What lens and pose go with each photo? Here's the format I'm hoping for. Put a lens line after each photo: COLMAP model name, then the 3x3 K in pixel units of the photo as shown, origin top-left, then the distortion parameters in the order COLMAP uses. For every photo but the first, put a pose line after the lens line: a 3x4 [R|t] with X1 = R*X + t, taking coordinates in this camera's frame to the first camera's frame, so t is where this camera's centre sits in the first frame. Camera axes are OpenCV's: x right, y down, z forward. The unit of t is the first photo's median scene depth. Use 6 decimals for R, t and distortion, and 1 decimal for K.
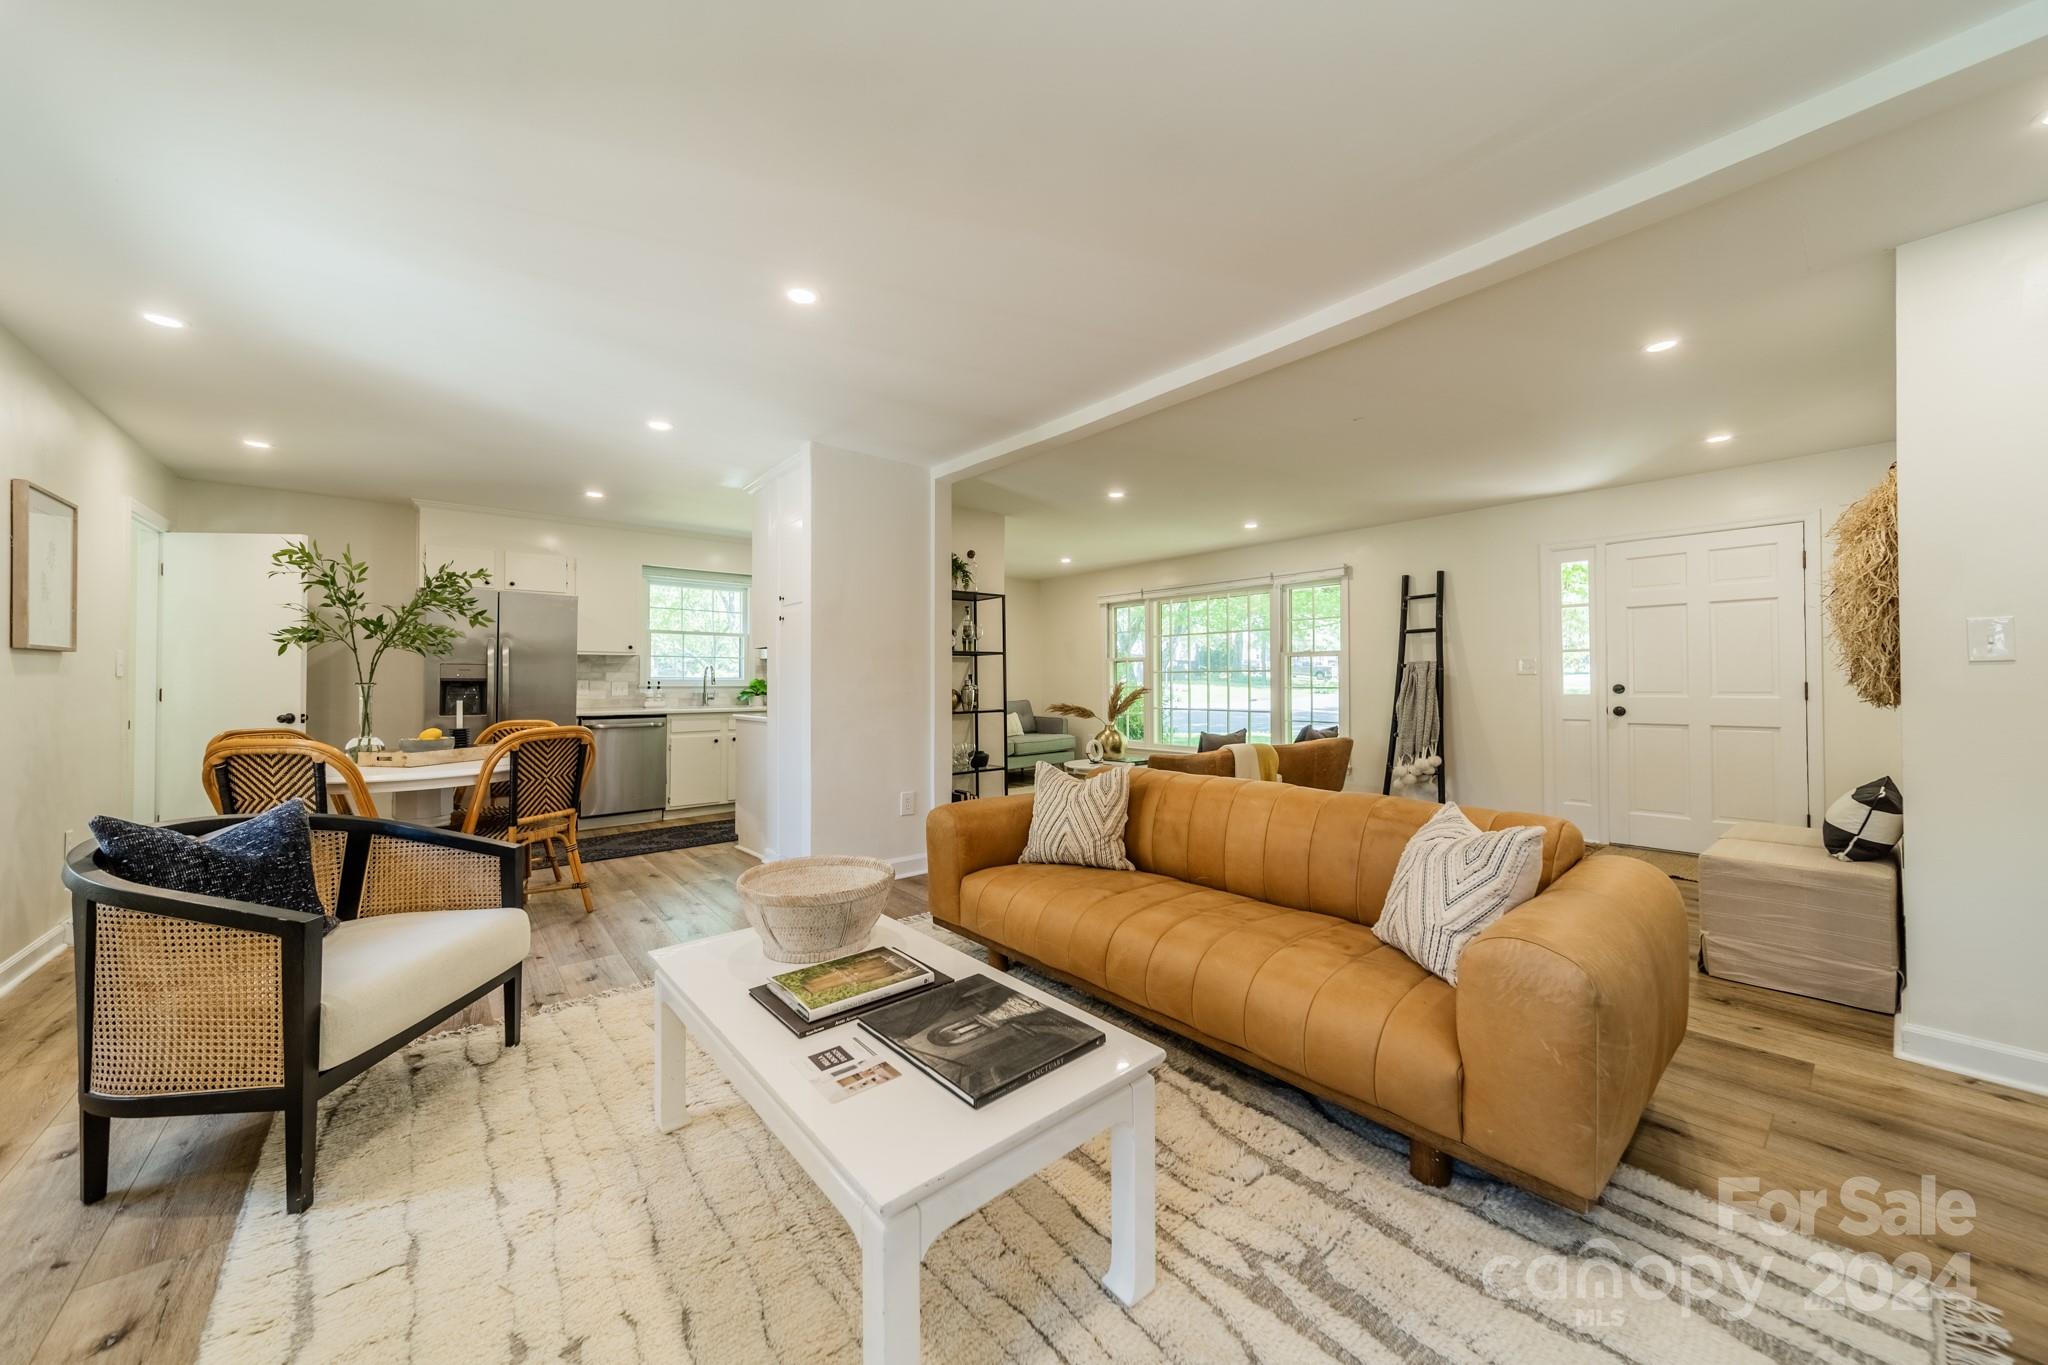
lens RADIAL K [[726.8, 0, 1028.7], [0, 726.8, 675.8], [0, 0, 1]] dist [0.007701, -0.000347]
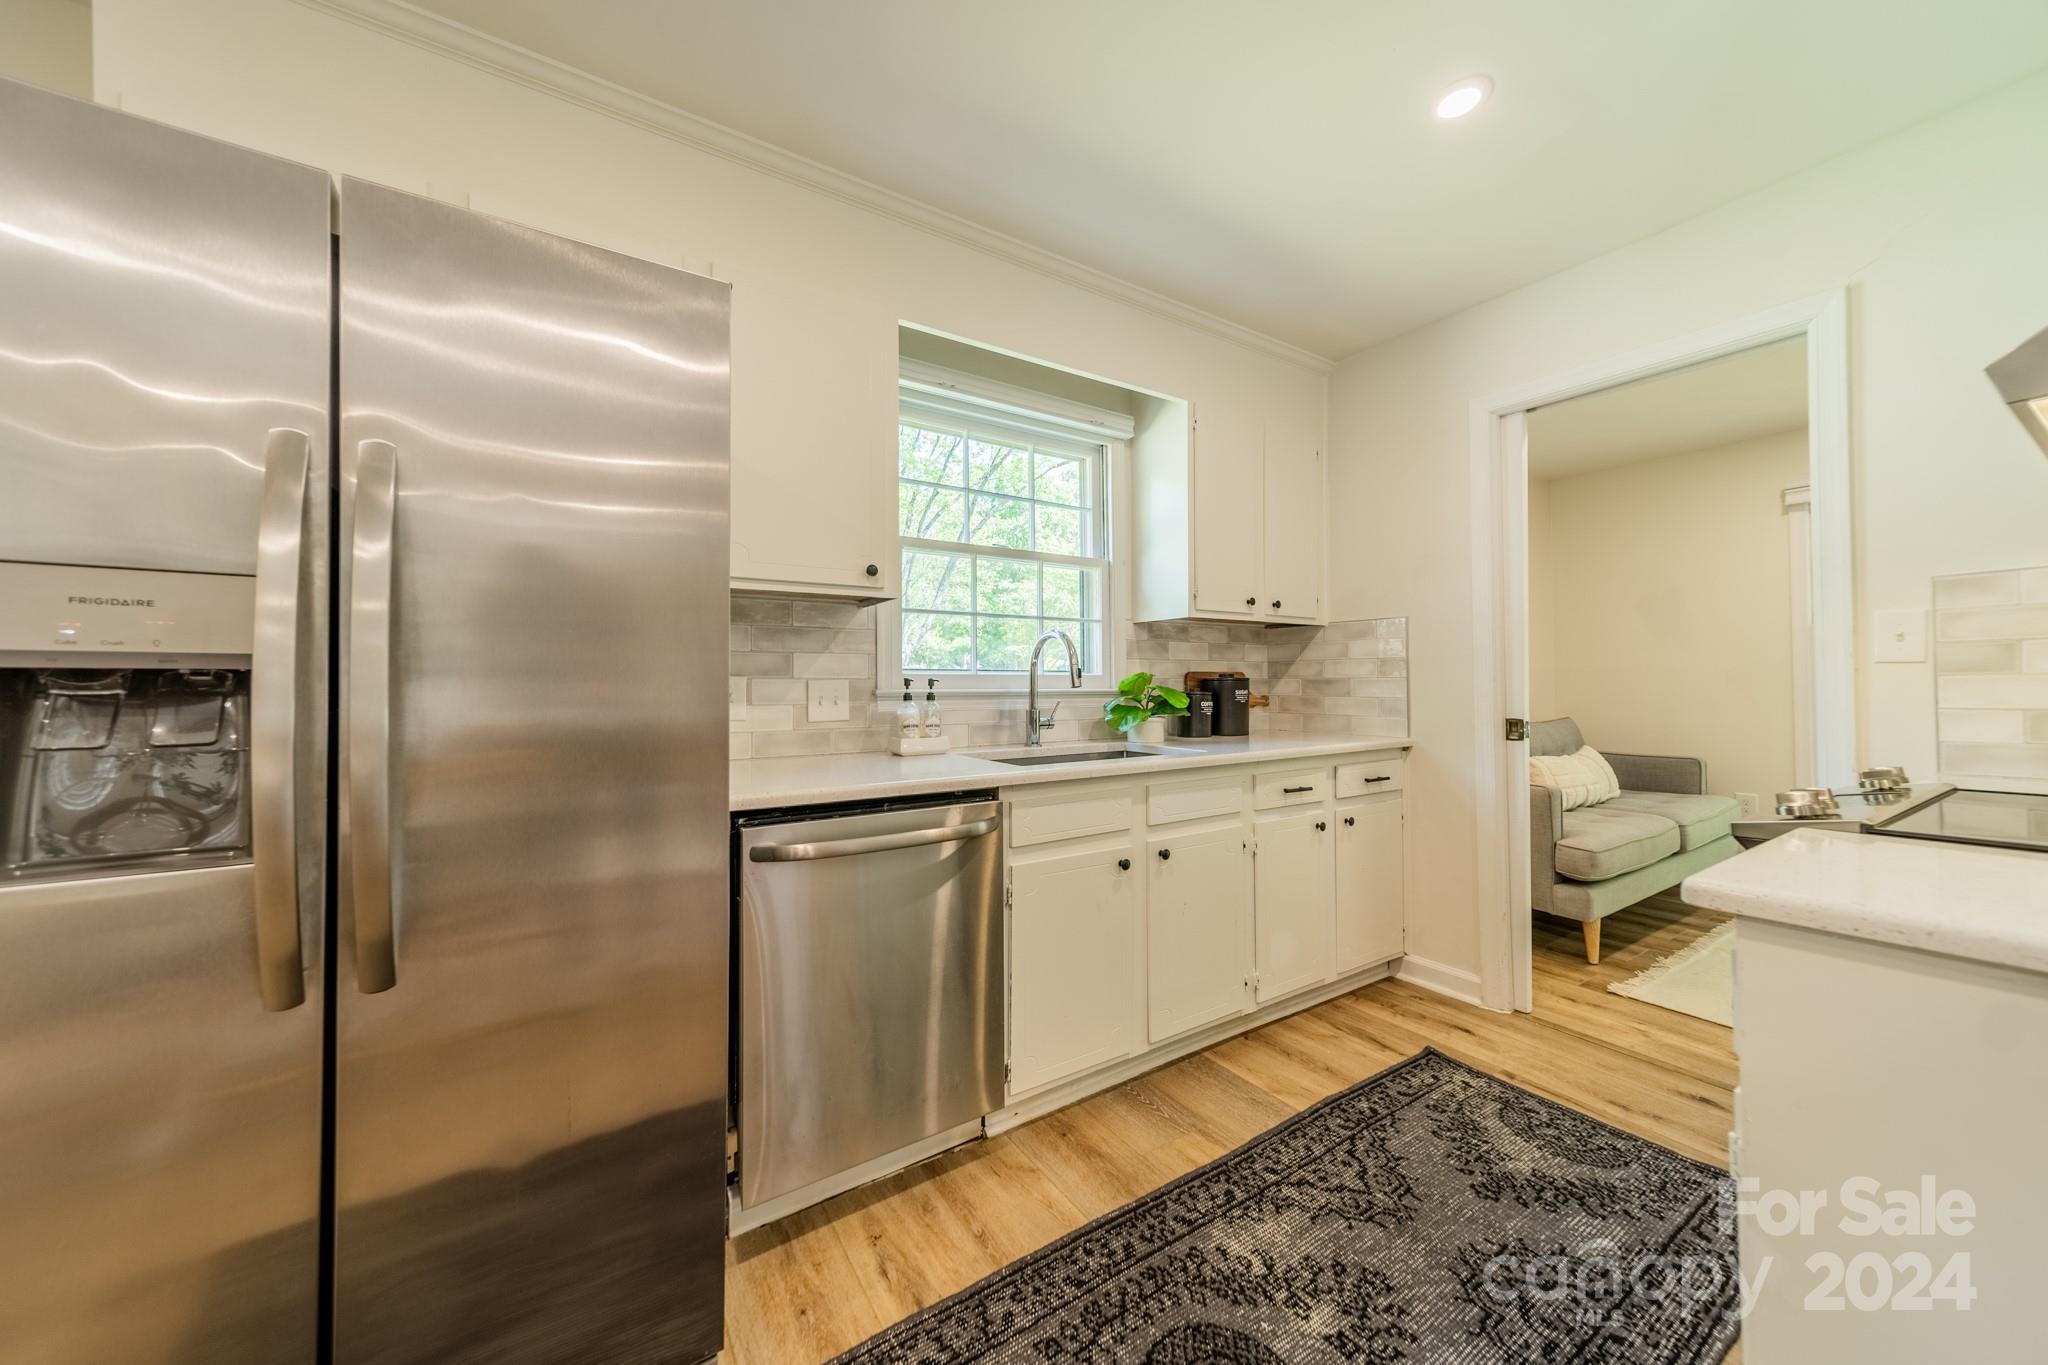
lens RADIAL K [[740.6, 0, 1021.1], [0, 740.6, 676.1], [0, 0, 1]] dist [0.007839, 0.000310]
pose [[0.991664, -0.007956, -0.128601, -0.464372], [0.007515, 0.999964, -0.003911, 0.009042], [0.128628, 0.002912, 0.991689, 0.724784]]
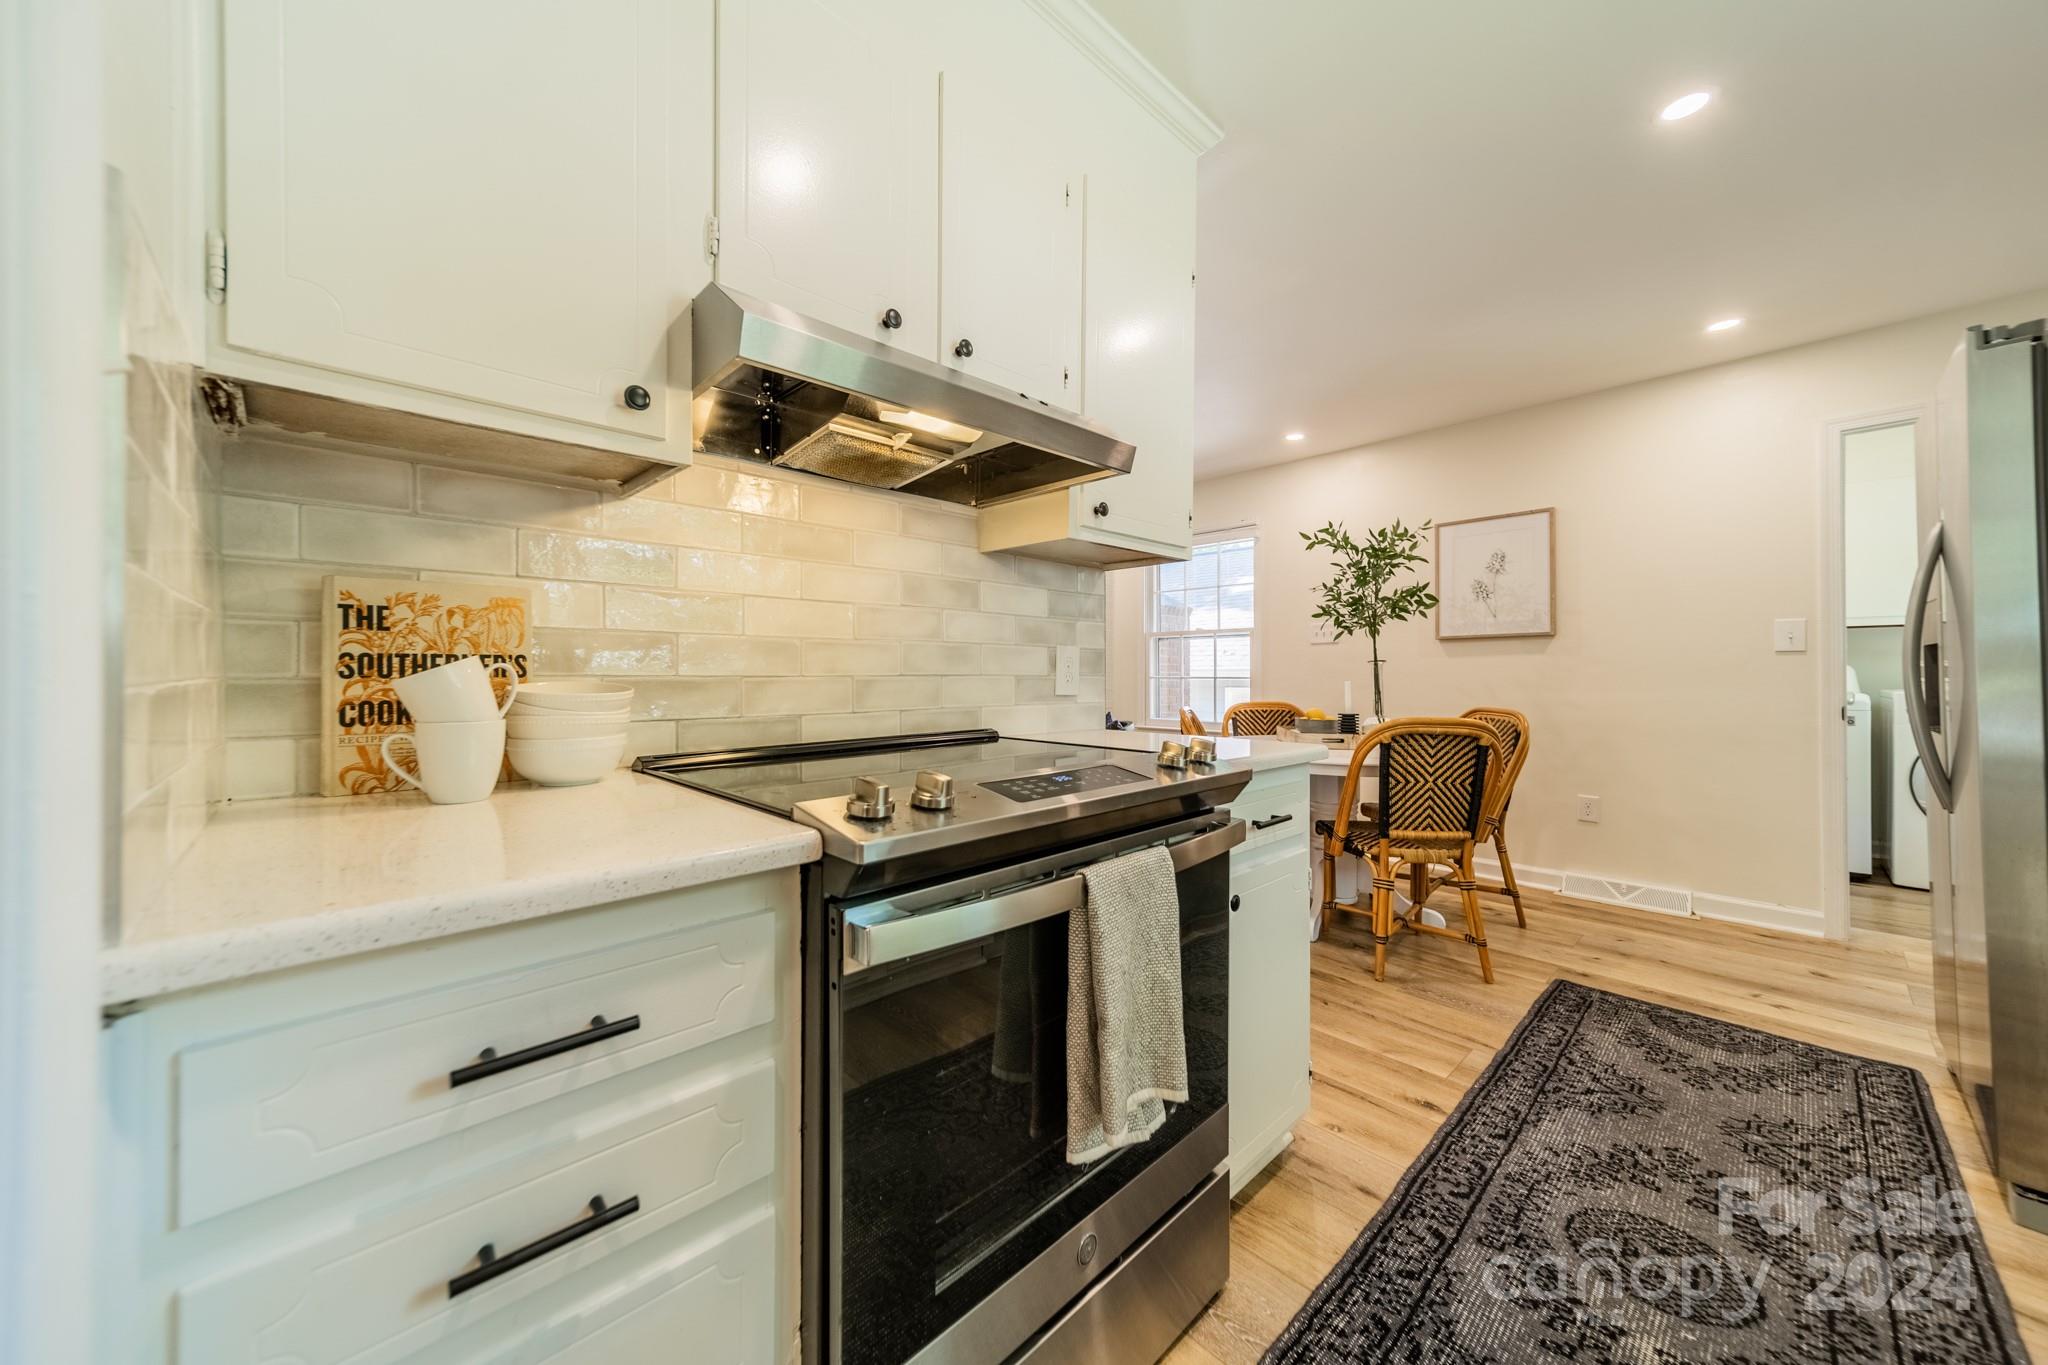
lens RADIAL K [[724.4, 0, 1027.0], [0, 724.4, 673.2], [0, 0, 1]] dist [0.010226, -0.000047]
pose [[-0.998062, 0.001211, -0.062221, -0.226417], [0.002110, 0.999894, -0.014382, 0.023206], [0.062197, -0.014486, -0.997959, 1.152094]]
